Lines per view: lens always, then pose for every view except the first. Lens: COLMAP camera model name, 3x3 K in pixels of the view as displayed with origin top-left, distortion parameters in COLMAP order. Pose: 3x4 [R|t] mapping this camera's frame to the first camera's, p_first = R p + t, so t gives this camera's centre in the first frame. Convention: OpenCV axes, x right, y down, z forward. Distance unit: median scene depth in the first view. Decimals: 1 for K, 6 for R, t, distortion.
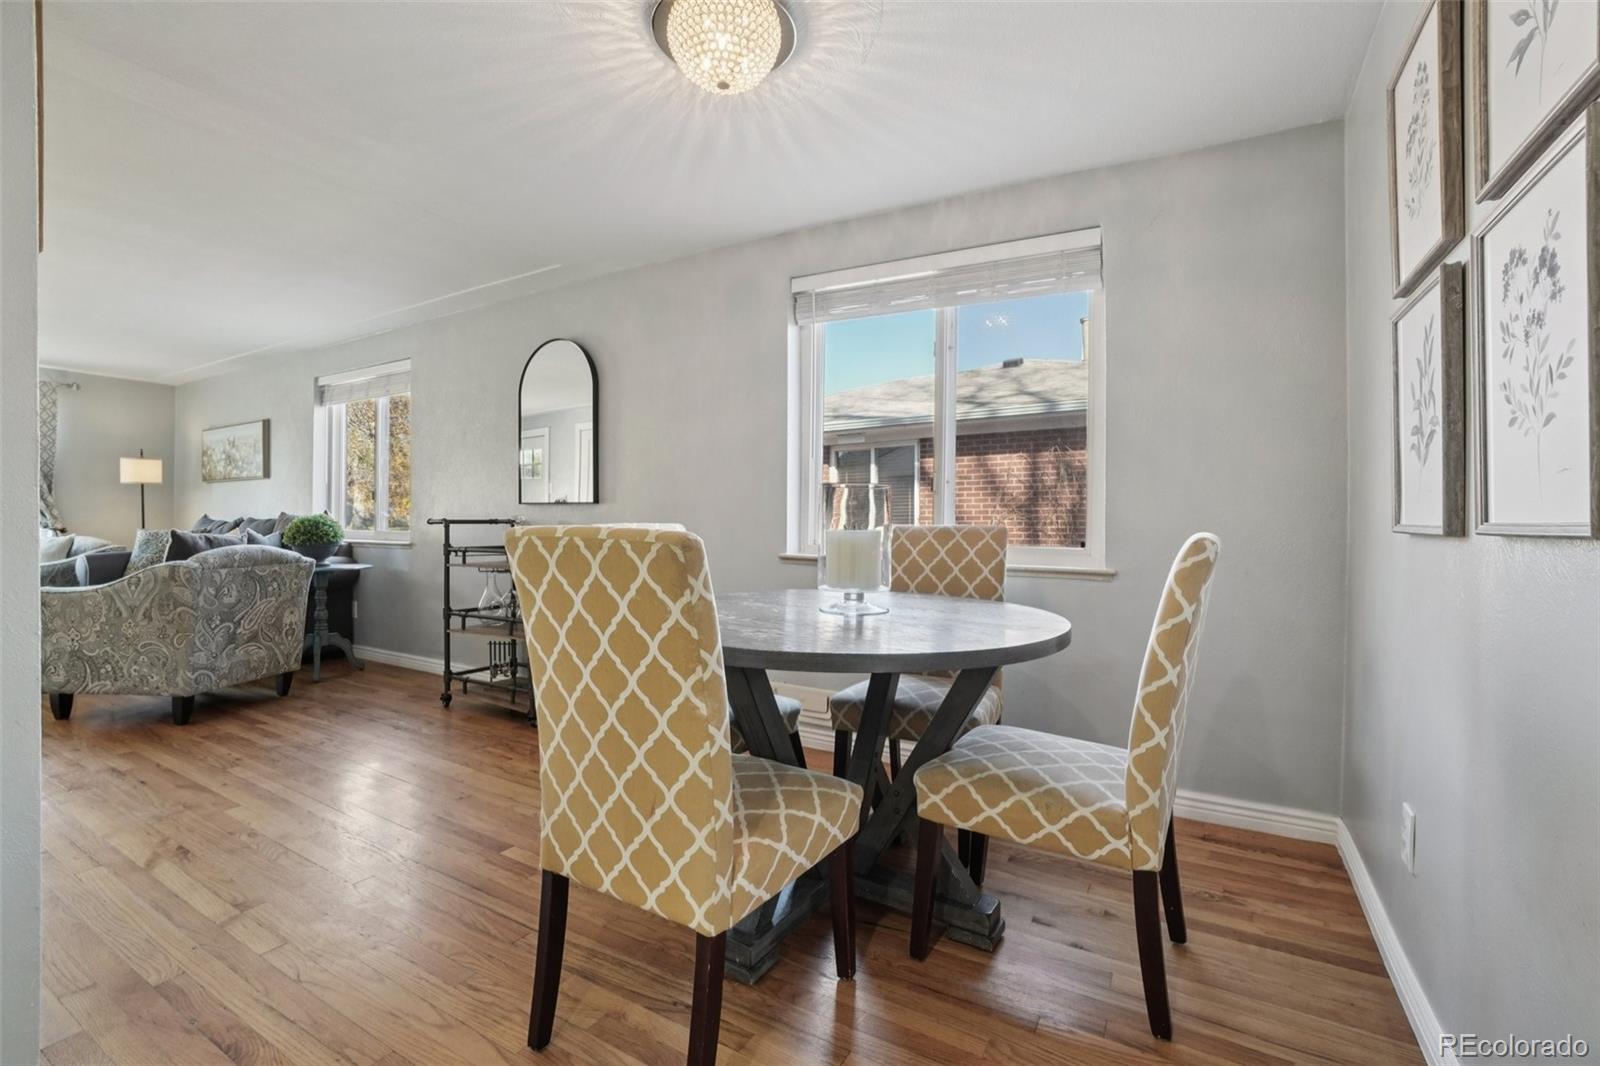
lens RADIAL K [[702.9, 0, 792.6], [0, 702.9, 523.5], [0, 0, 1]] dist [-0.029289, 0.004204]
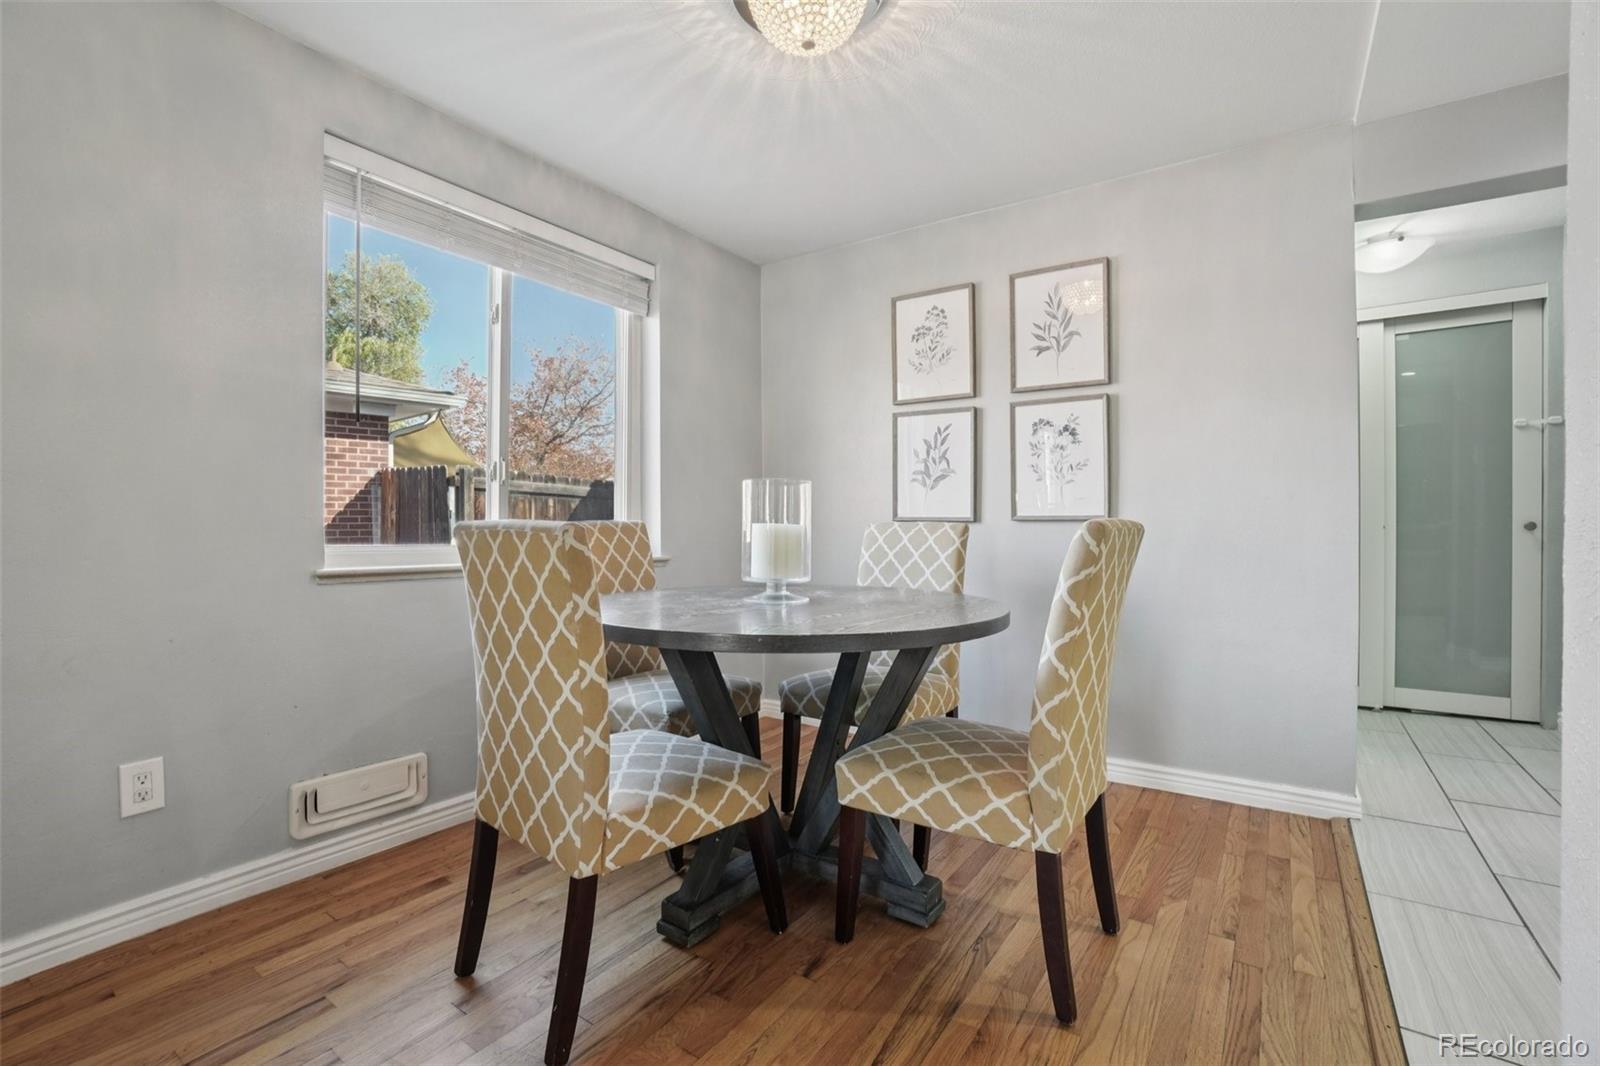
lens RADIAL K [[702.9, 0, 796.9], [0, 702.9, 516.1], [0, 0, 1]] dist [-0.029289, 0.004204]
pose [[0.087273, -0.009059, 0.996143, -0.728267], [0.003344, 0.999956, 0.008801, -0.011879], [-0.996179, 0.002563, 0.087299, 0.670955]]
